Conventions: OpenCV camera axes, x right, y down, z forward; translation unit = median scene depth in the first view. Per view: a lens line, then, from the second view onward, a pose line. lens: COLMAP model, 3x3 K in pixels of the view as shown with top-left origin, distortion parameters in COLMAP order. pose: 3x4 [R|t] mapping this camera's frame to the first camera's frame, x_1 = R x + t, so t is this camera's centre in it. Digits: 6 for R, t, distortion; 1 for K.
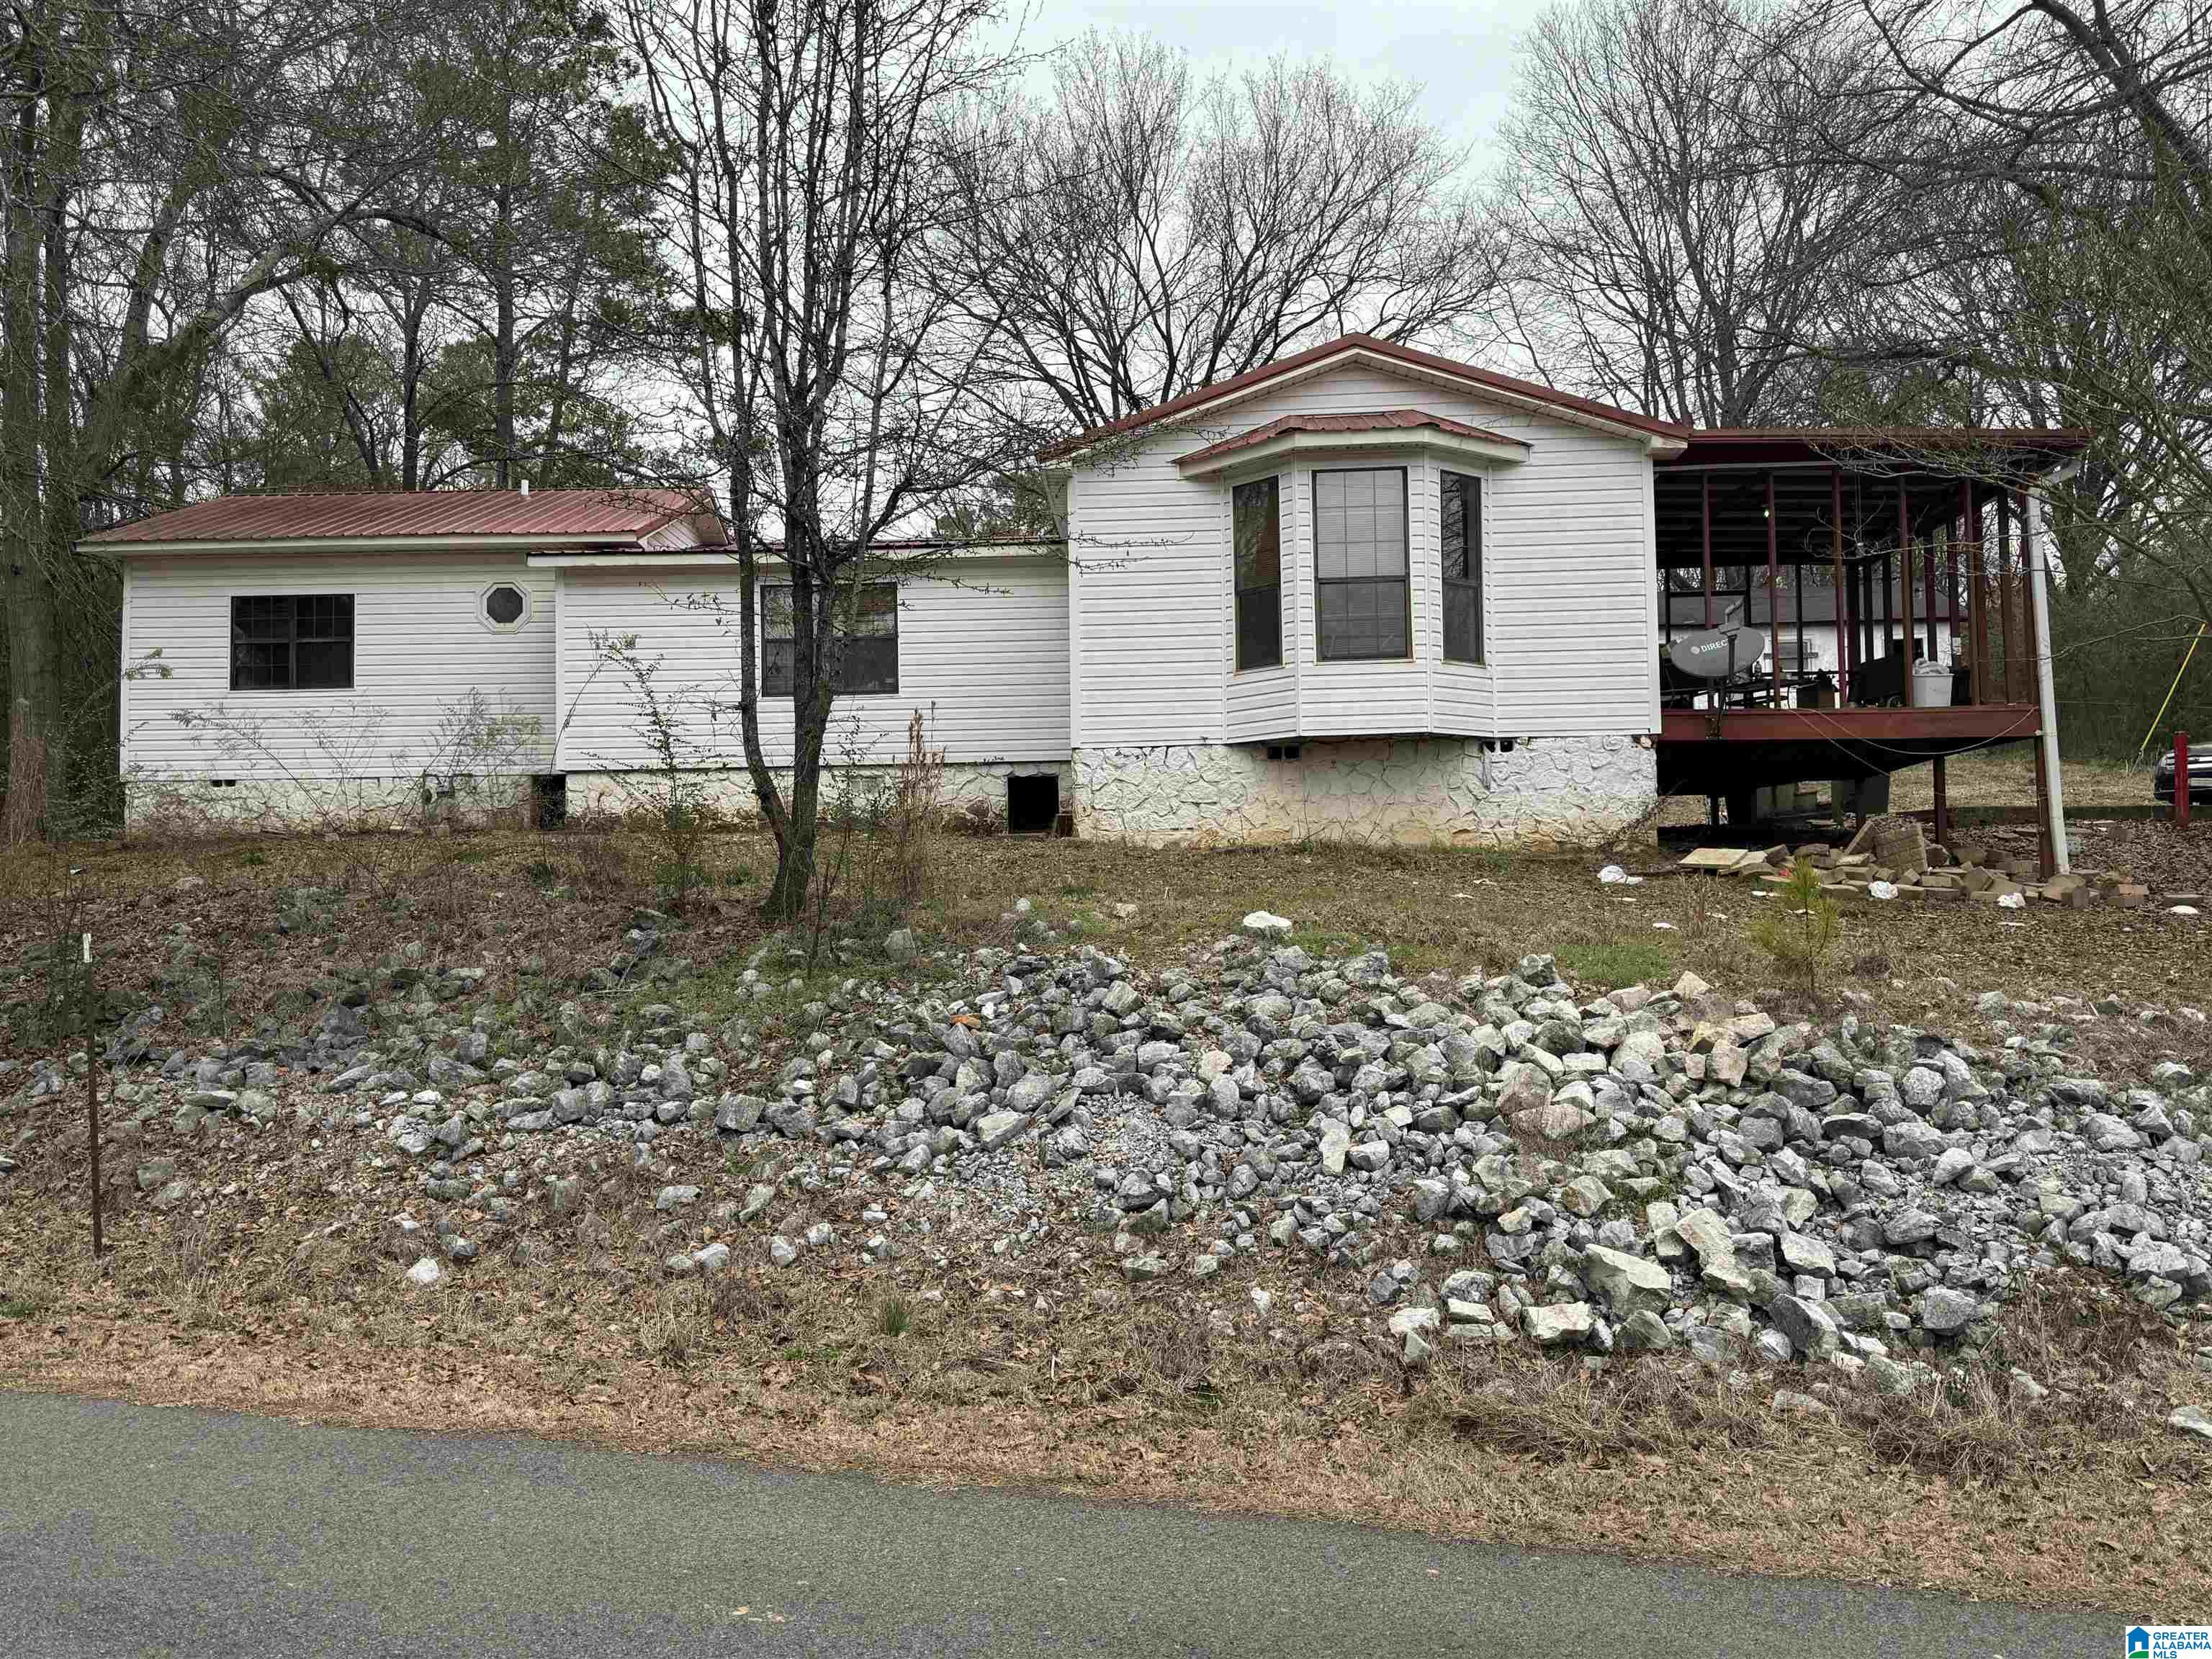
lens RADIAL K [[1740.0, 0, 1106.3], [0, 1740.0, 835.0], [0, 0, 1]] dist [0.058434, -0.000848]
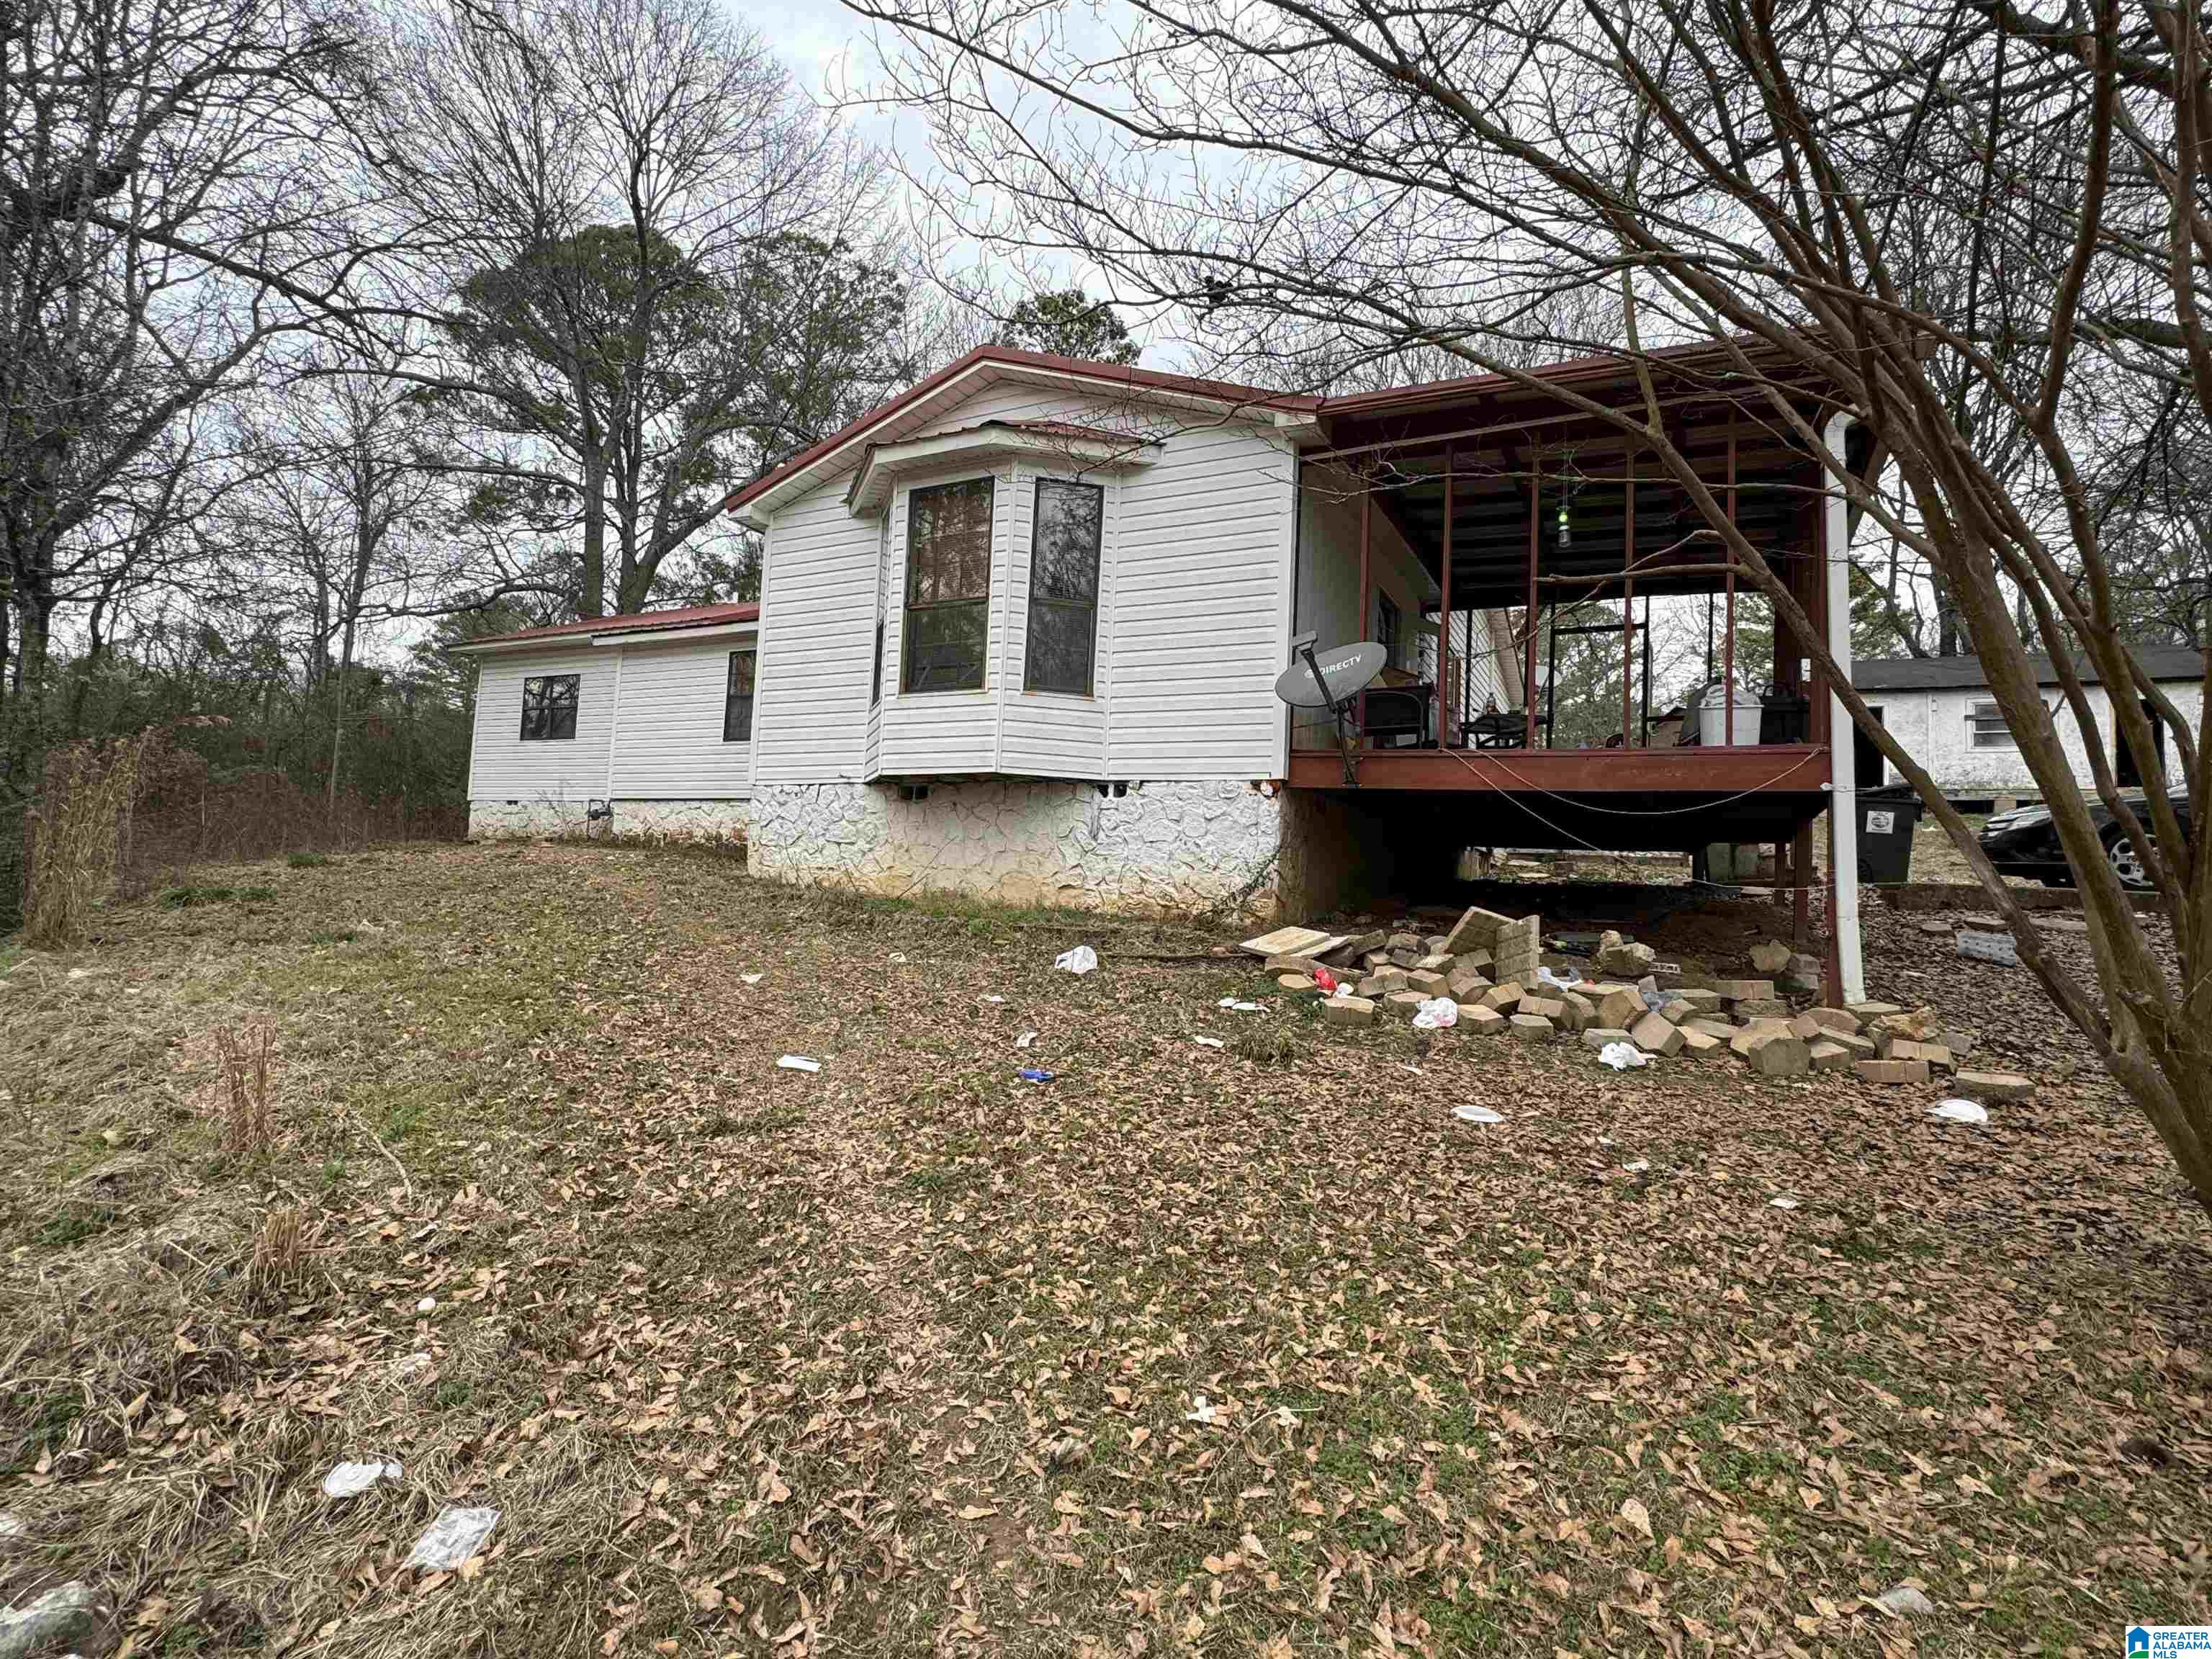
lens RADIAL K [[1087.9, 0, 1104.9], [0, 1087.9, 811.8], [0, 0, 1]] dist [-0.001357, -0.000019]
pose [[0.910107, 0.027200, -0.413479, 0.445704], [-0.040769, 0.998880, -0.024027, -0.027224], [0.412363, 0.038725, 0.910196, 0.509140]]
